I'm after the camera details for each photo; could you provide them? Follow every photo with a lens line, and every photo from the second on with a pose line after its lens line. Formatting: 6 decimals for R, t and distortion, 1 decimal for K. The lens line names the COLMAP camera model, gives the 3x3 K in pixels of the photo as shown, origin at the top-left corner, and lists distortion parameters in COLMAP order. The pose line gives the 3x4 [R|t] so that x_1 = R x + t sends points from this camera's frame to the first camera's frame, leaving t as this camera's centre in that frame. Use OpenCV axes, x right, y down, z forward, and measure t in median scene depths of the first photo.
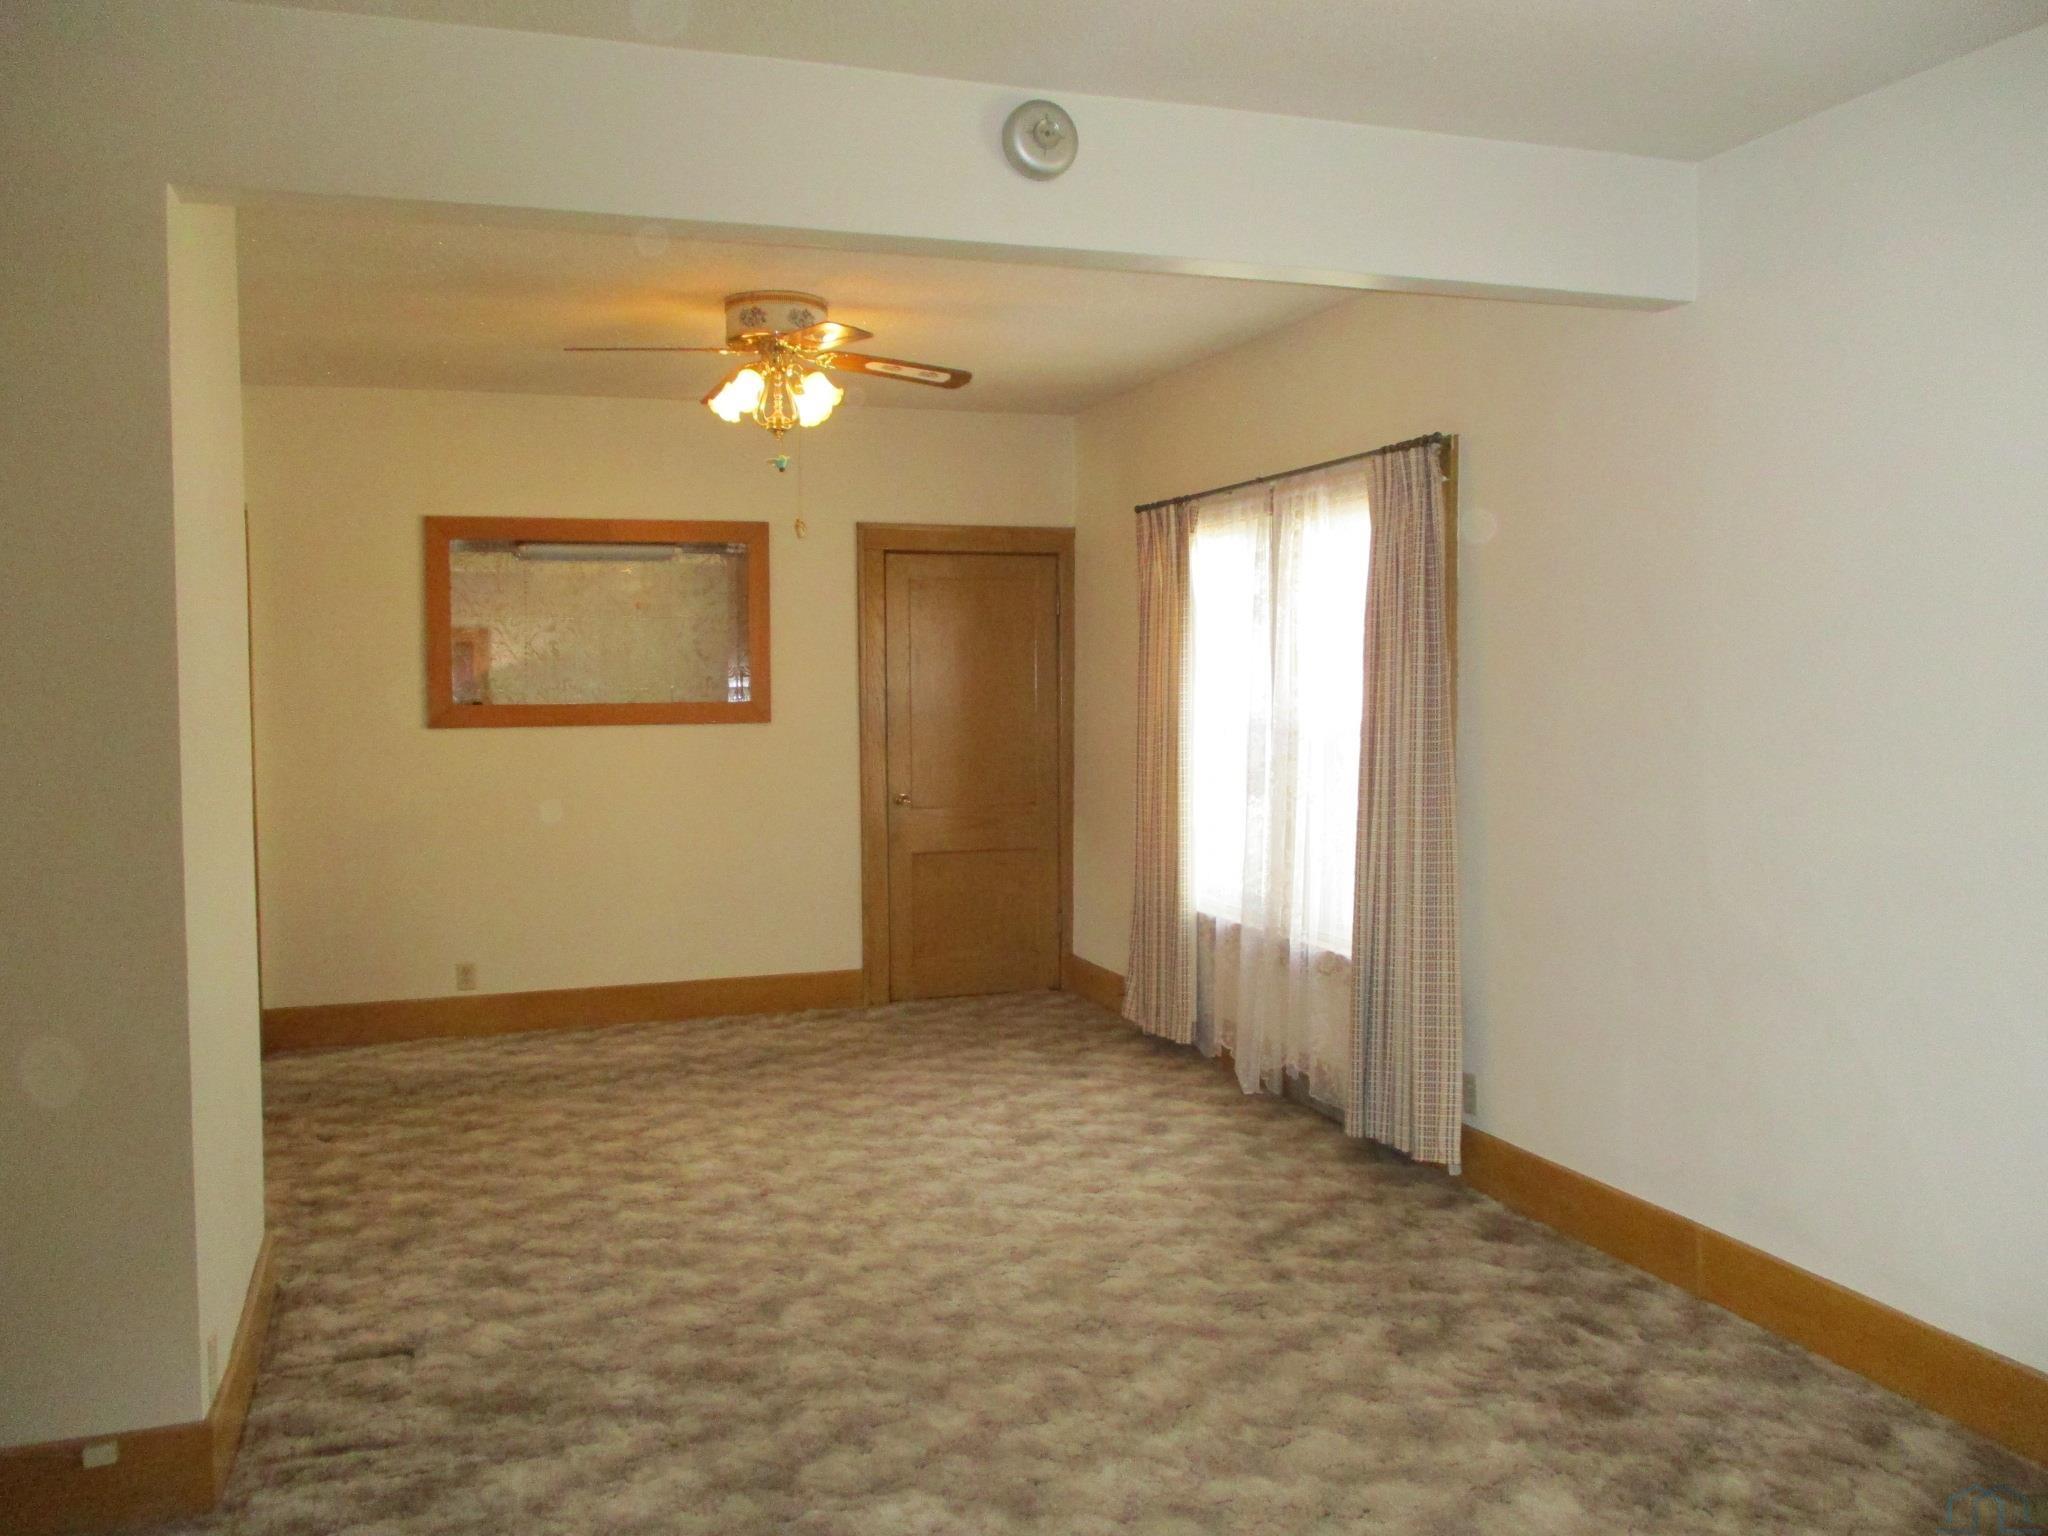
lens RADIAL K [[1718.7, 0, 1026.4], [0, 1718.7, 738.2], [0, 0, 1]] dist [-0.010076, -0.004434]
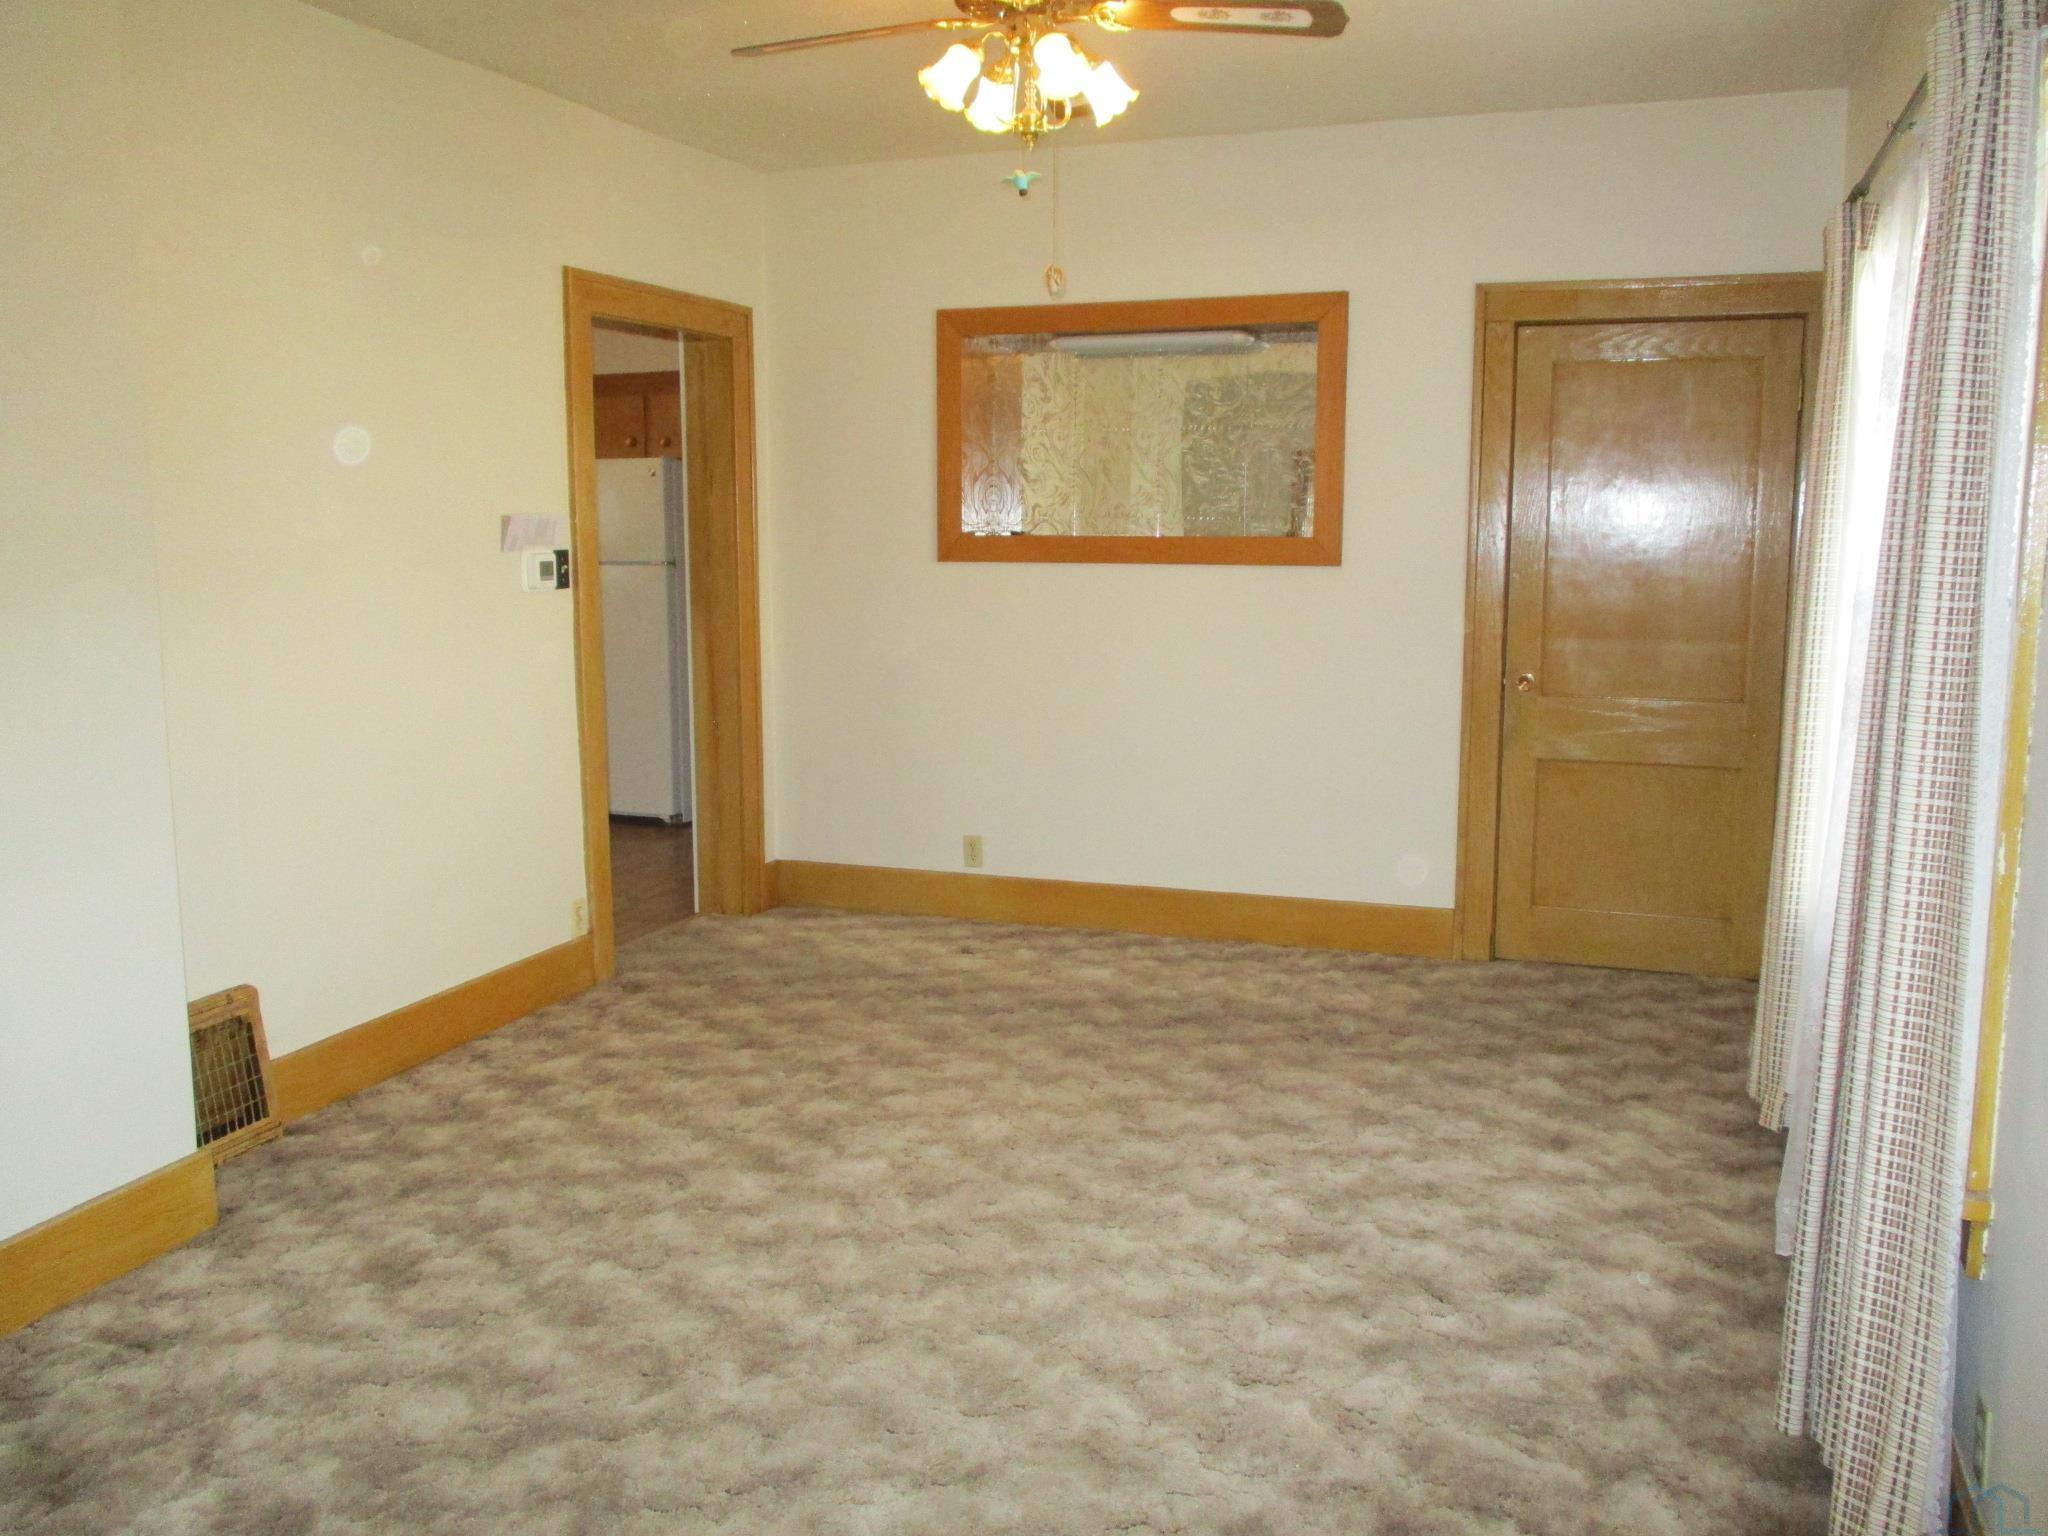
lens RADIAL K [[1718.7, 0, 1026.4], [0, 1718.7, 738.2], [0, 0, 1]] dist [-0.010076, -0.004434]
pose [[0.776291, 0.091719, -0.623667, 0.315087], [-0.029542, 0.993565, 0.109346, -0.018189], [0.629682, -0.066460, 0.774005, 0.486371]]
